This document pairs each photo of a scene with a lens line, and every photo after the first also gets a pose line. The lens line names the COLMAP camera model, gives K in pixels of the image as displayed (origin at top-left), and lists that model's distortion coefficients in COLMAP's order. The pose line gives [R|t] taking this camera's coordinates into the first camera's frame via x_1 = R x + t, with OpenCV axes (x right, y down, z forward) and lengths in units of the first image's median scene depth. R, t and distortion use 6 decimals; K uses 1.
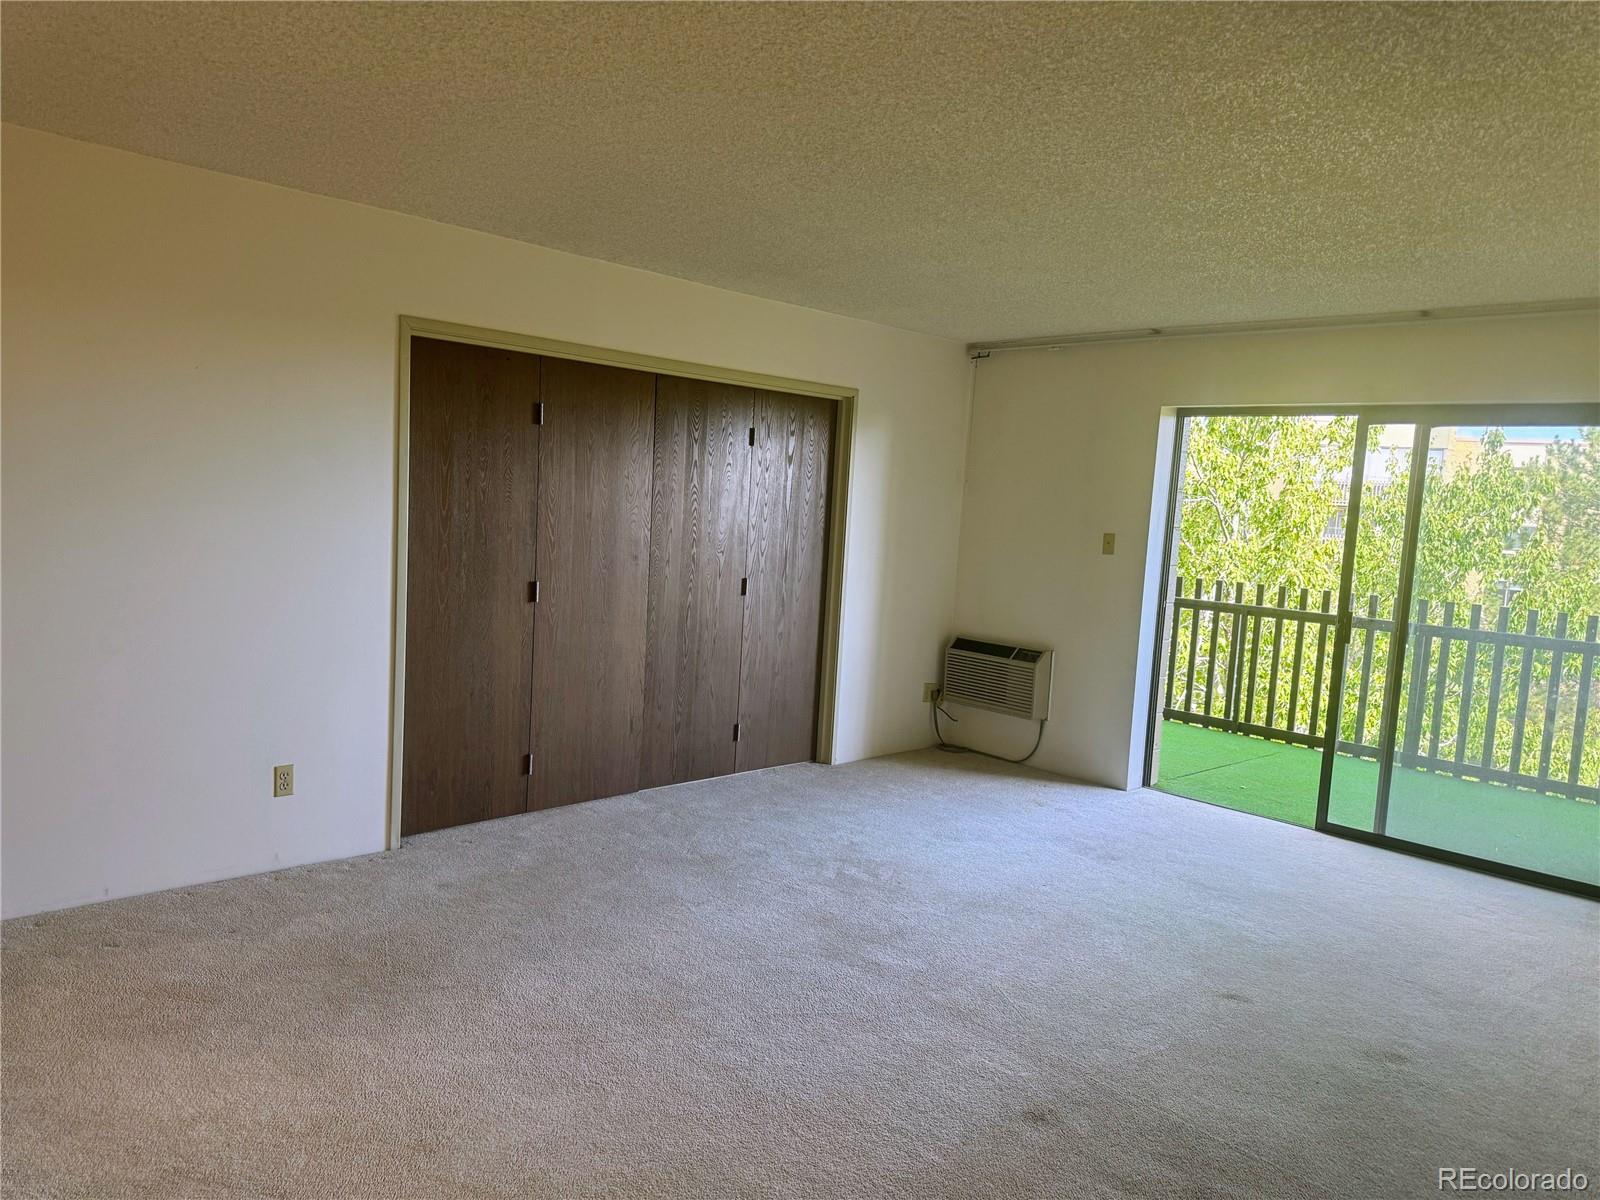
lens RADIAL K [[1125.0, 0, 805.3], [0, 1125.0, 610.3], [0, 0, 1]] dist [0.085520, -0.116121]
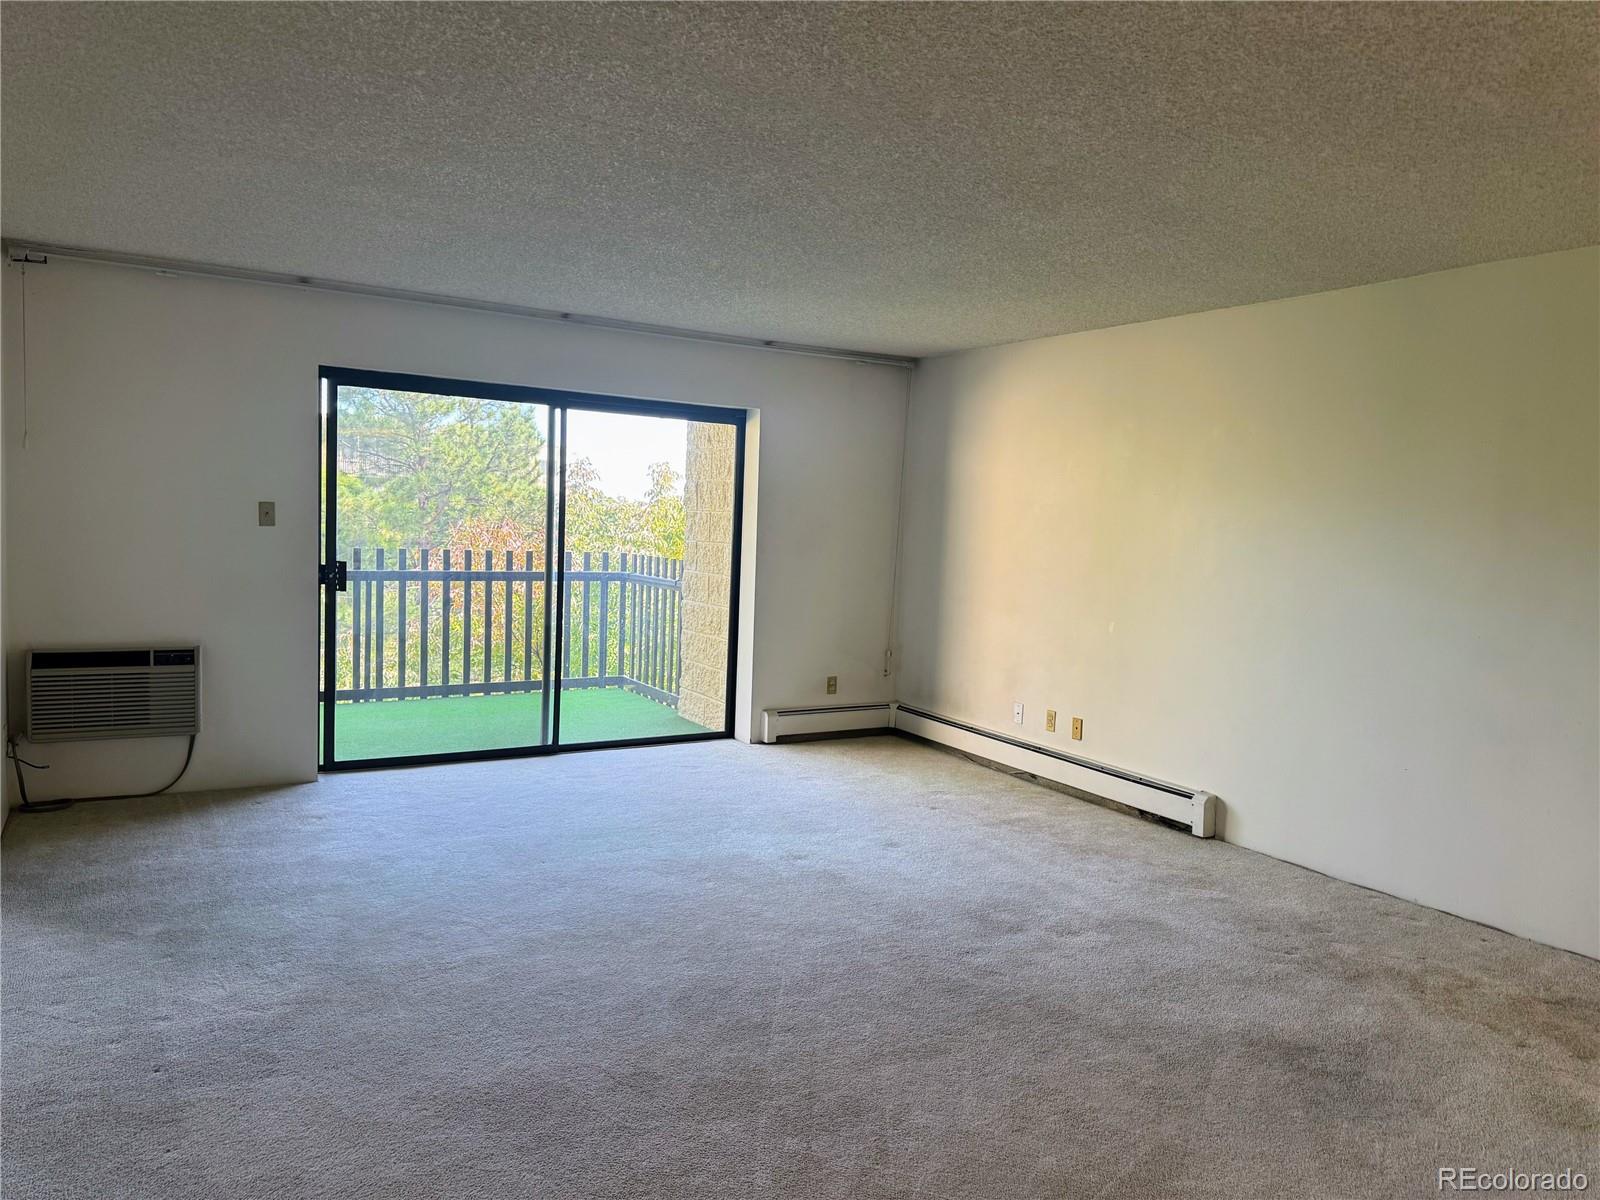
lens RADIAL K [[1125.0, 0, 805.3], [0, 1125.0, 610.3], [0, 0, 1]] dist [0.085520, -0.116121]
pose [[0.226921, -0.135067, 0.964502, -0.726117], [0.069388, 0.990062, 0.122322, -0.093011], [-0.971438, 0.039168, 0.234038, 0.568134]]
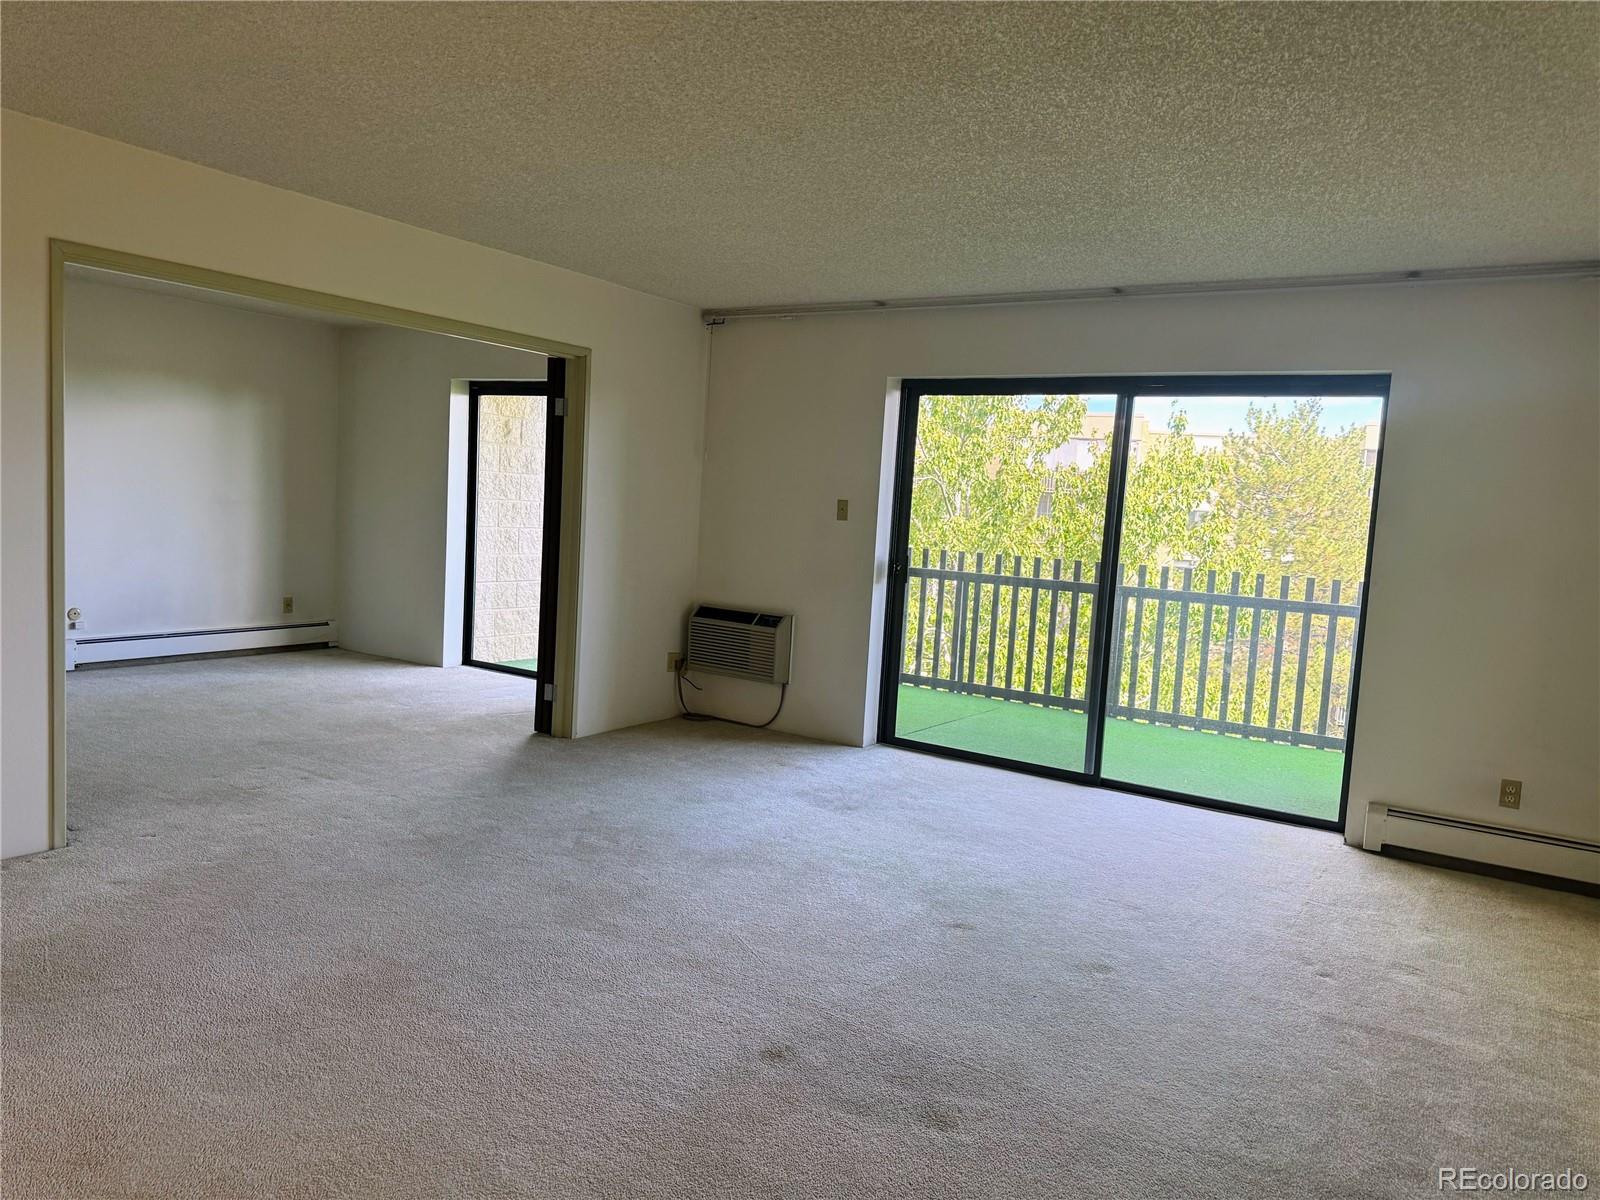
lens RADIAL K [[1125.0, 0, 805.3], [0, 1125.0, 610.3], [0, 0, 1]] dist [0.085520, -0.116121]
pose [[0.975233, -0.021361, 0.220145, 0.011855], [0.018982, 0.999736, 0.012915, 0.027370], [-0.220363, -0.008417, 0.975382, 0.013904]]
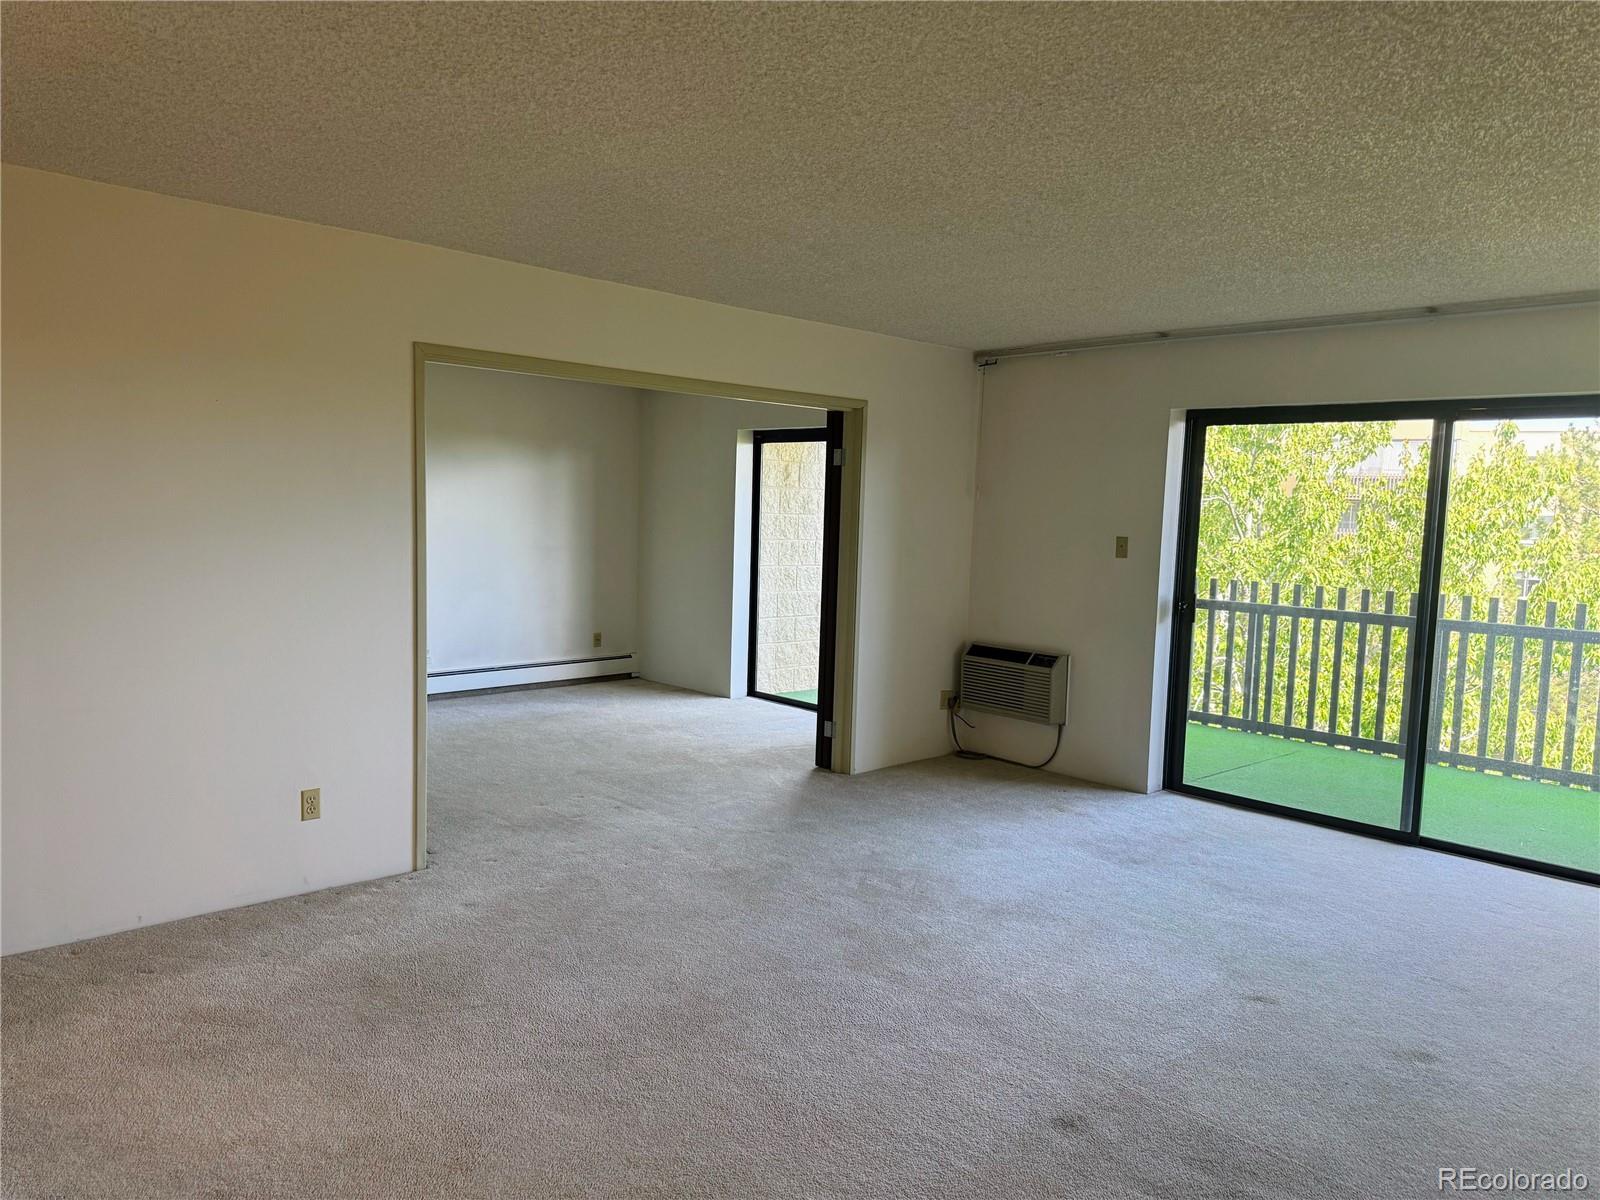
lens RADIAL K [[1125.7, 0, 803.0], [0, 1125.7, 609.3], [0, 0, 1]] dist [0.084786, -0.114558]
pose [[0.999565, -0.026141, -0.013660, -0.002091], [0.026029, 0.999627, -0.008322, -0.003953], [0.013873, 0.007963, 0.999872, -0.007764]]
